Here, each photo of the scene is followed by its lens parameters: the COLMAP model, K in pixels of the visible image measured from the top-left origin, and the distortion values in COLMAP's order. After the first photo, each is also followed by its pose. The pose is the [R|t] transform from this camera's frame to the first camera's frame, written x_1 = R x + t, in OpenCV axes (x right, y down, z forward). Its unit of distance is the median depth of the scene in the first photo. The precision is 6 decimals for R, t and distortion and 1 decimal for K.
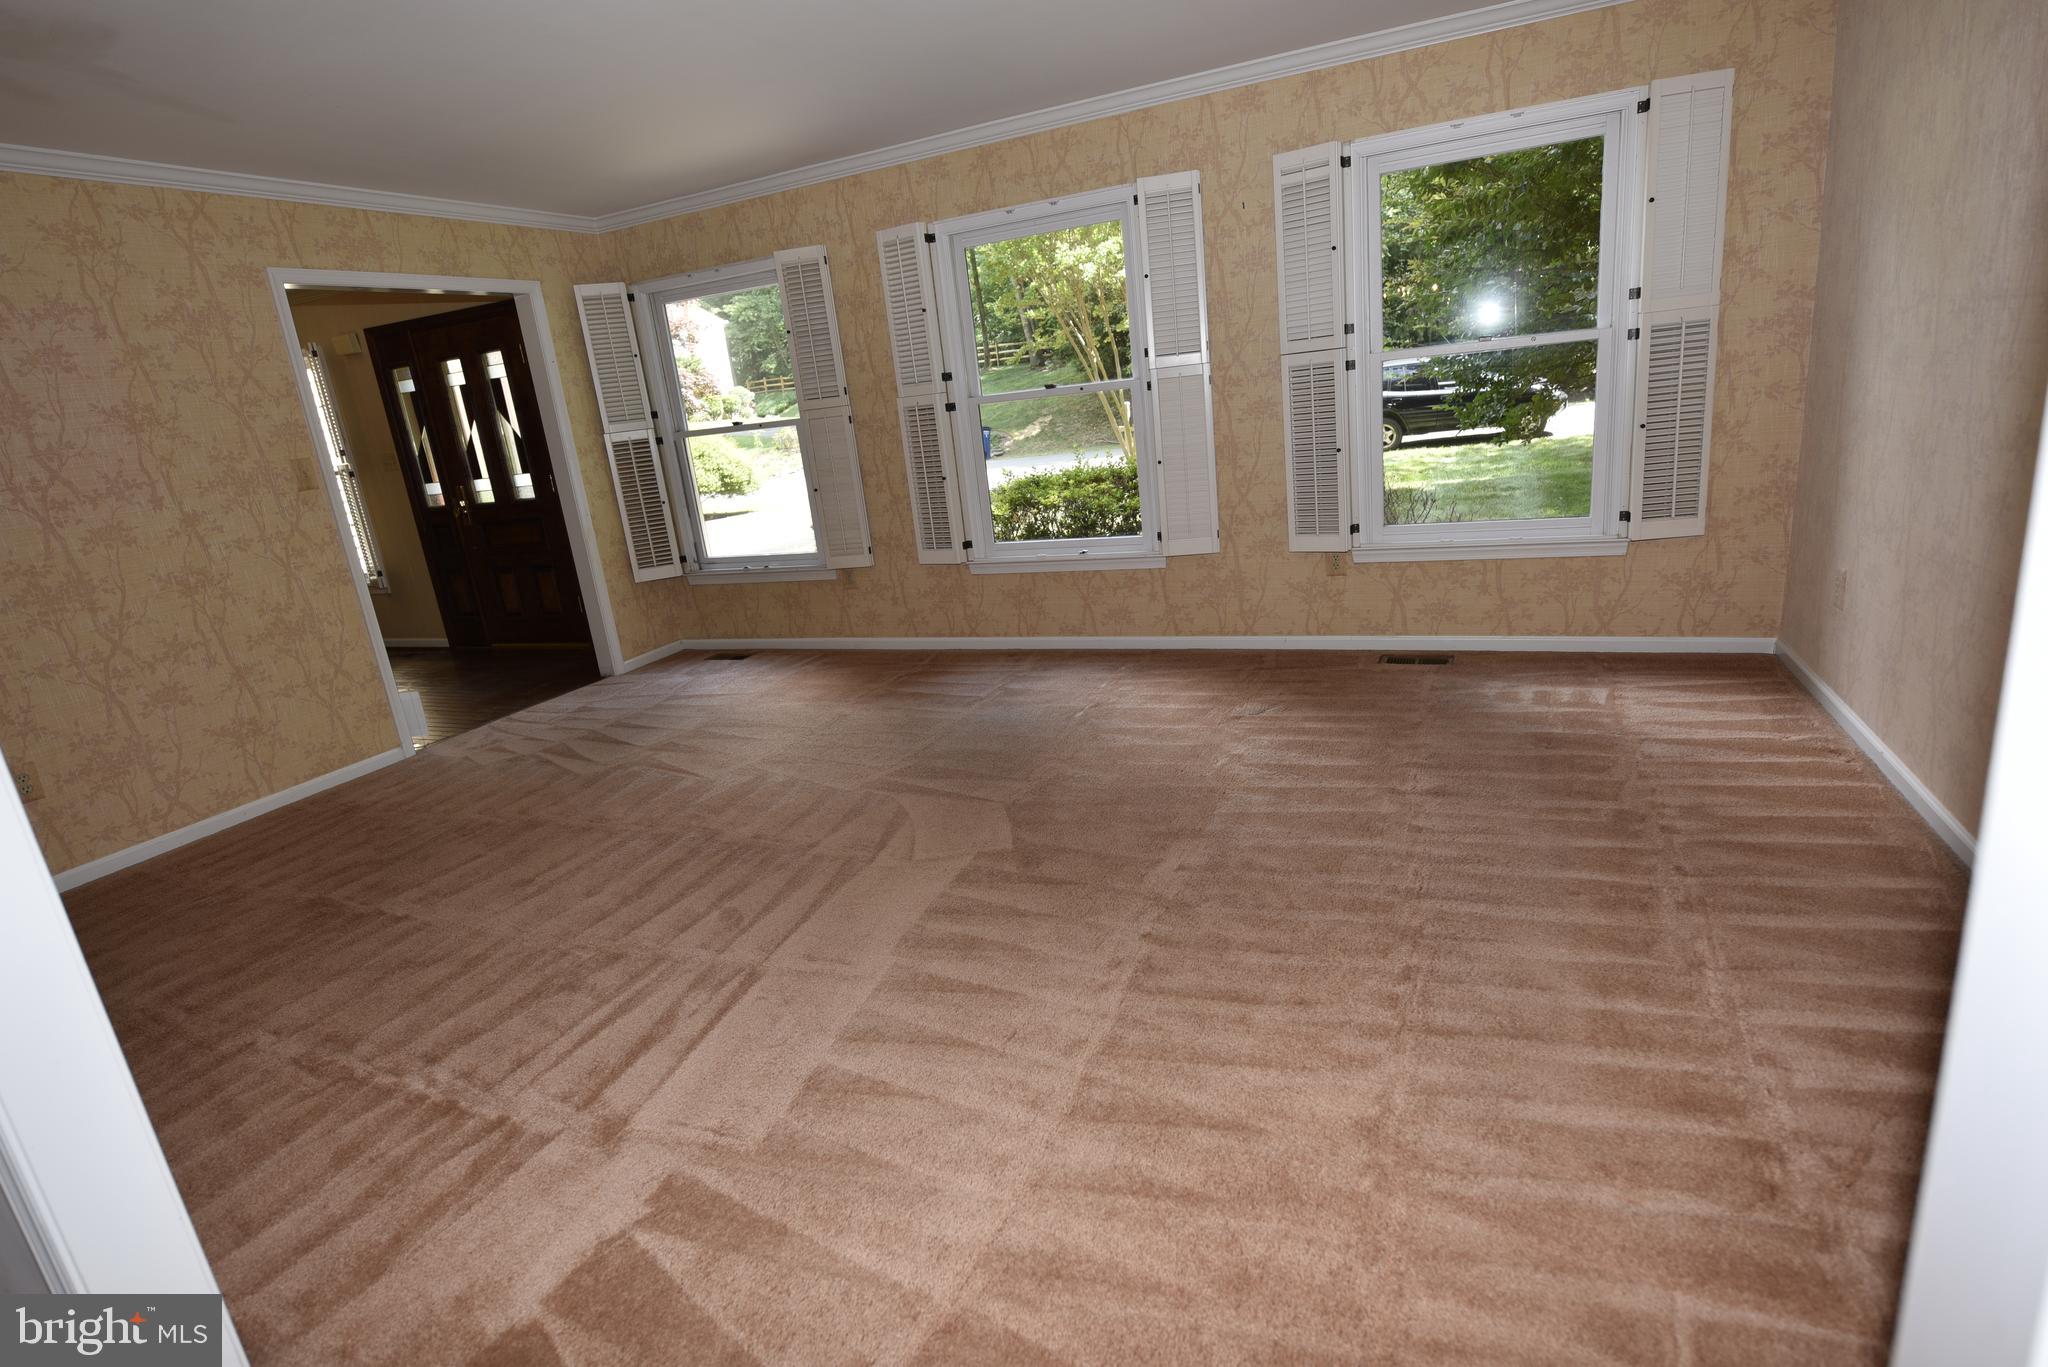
lens RADIAL K [[1044.0, 0, 1026.3], [0, 1044.0, 684.9], [0, 0, 1]] dist [0.000778, 0.000173]
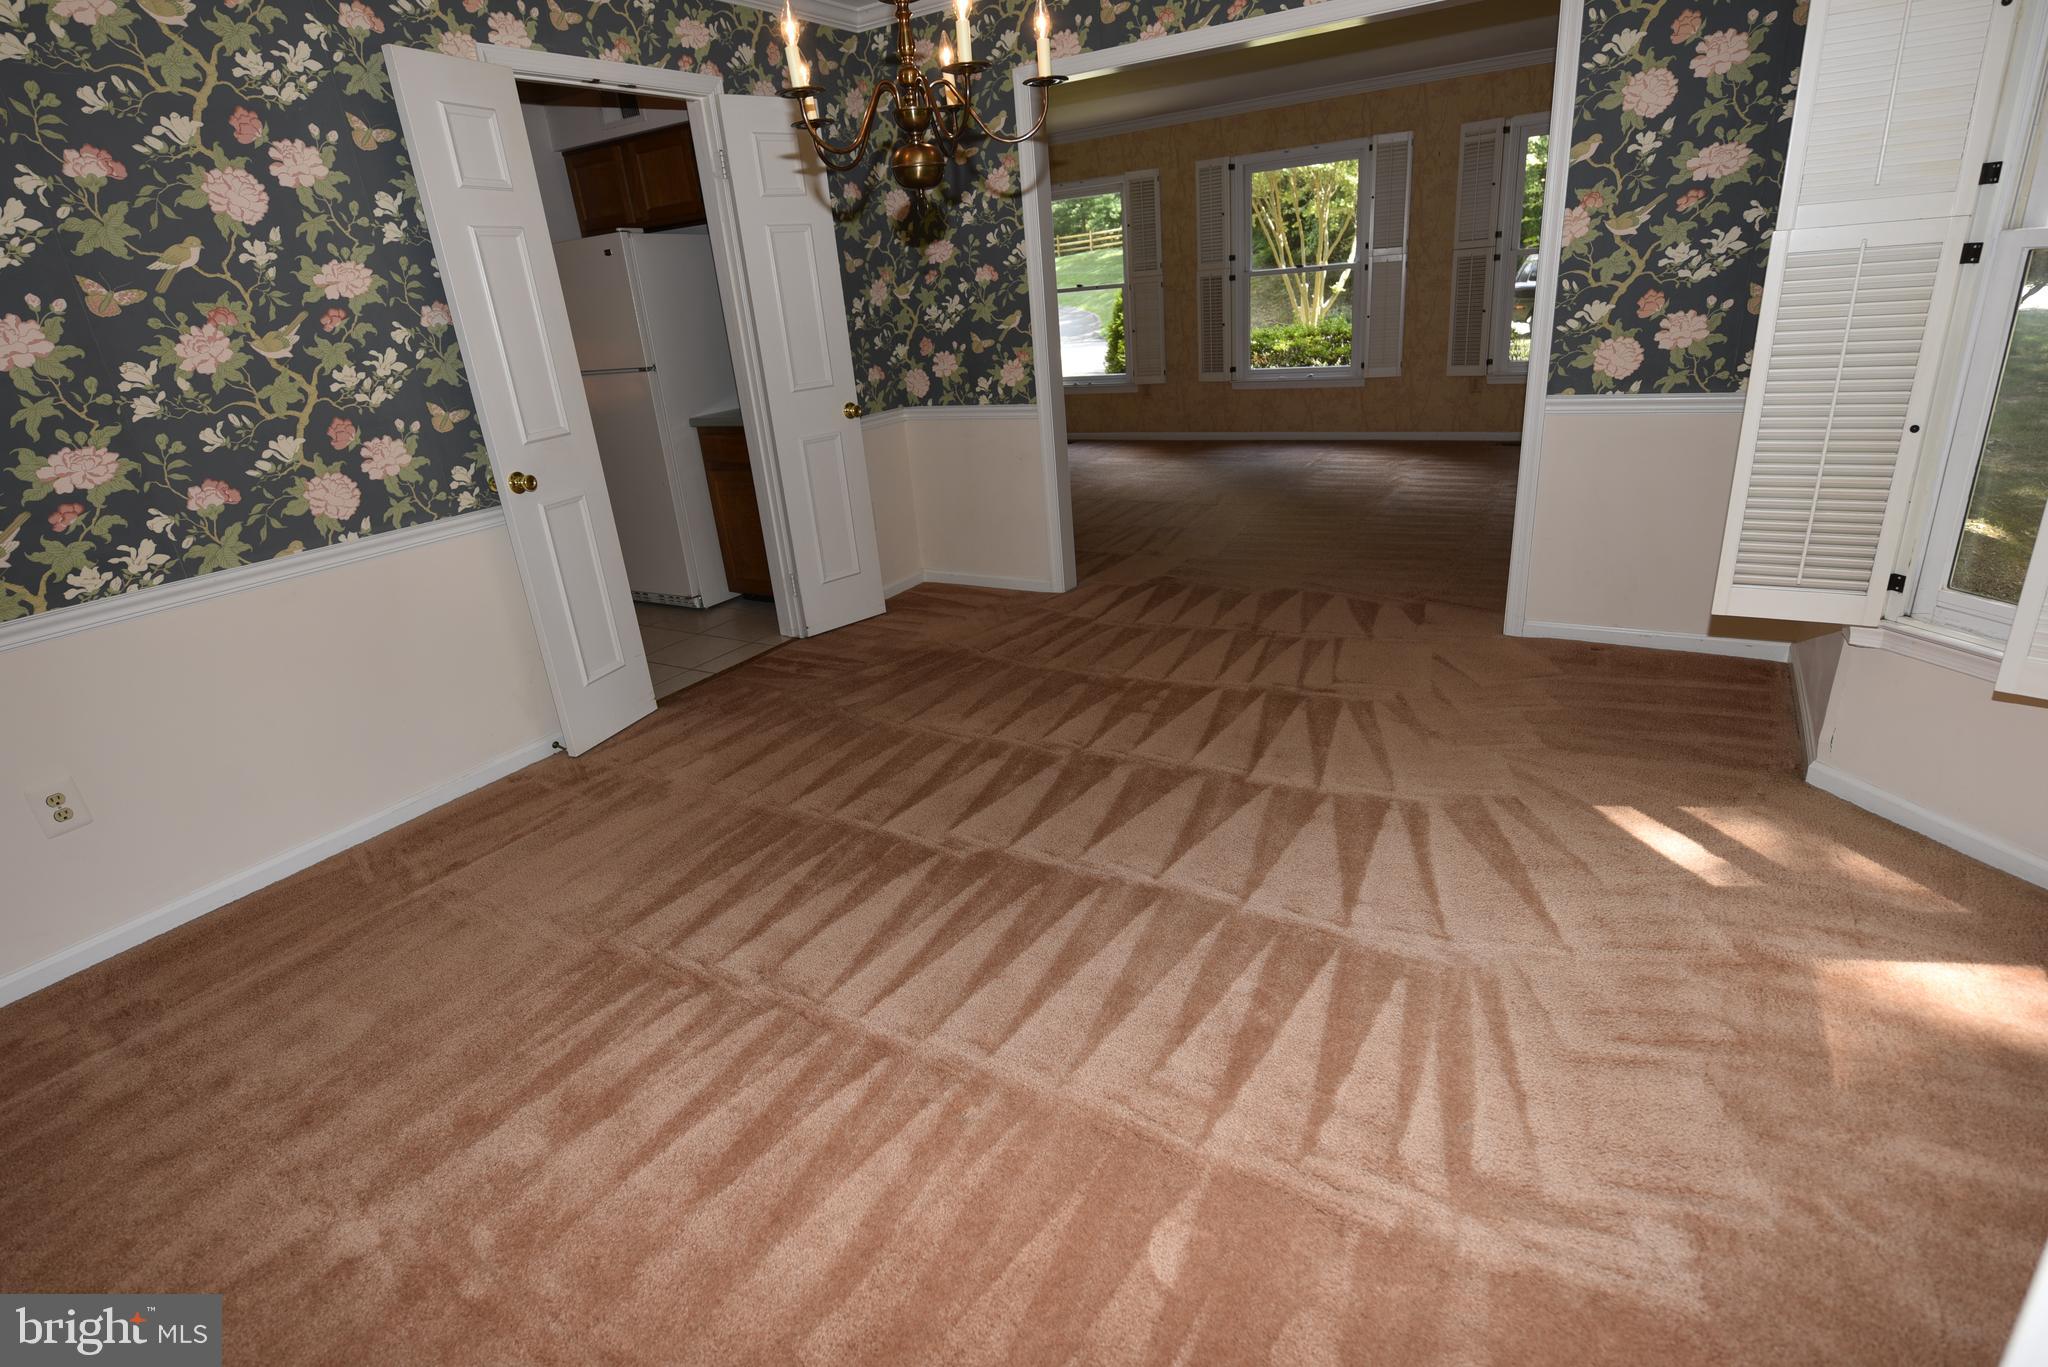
lens RADIAL K [[1044.0, 0, 1024.6], [0, 1044.0, 687.1], [0, 0, 1]] dist [0.000778, 0.000173]
pose [[0.990206, 0.075118, -0.117681, -0.158535], [-0.062272, 0.992059, 0.109275, 0.202297], [0.124955, -0.100877, 0.987021, -0.685762]]
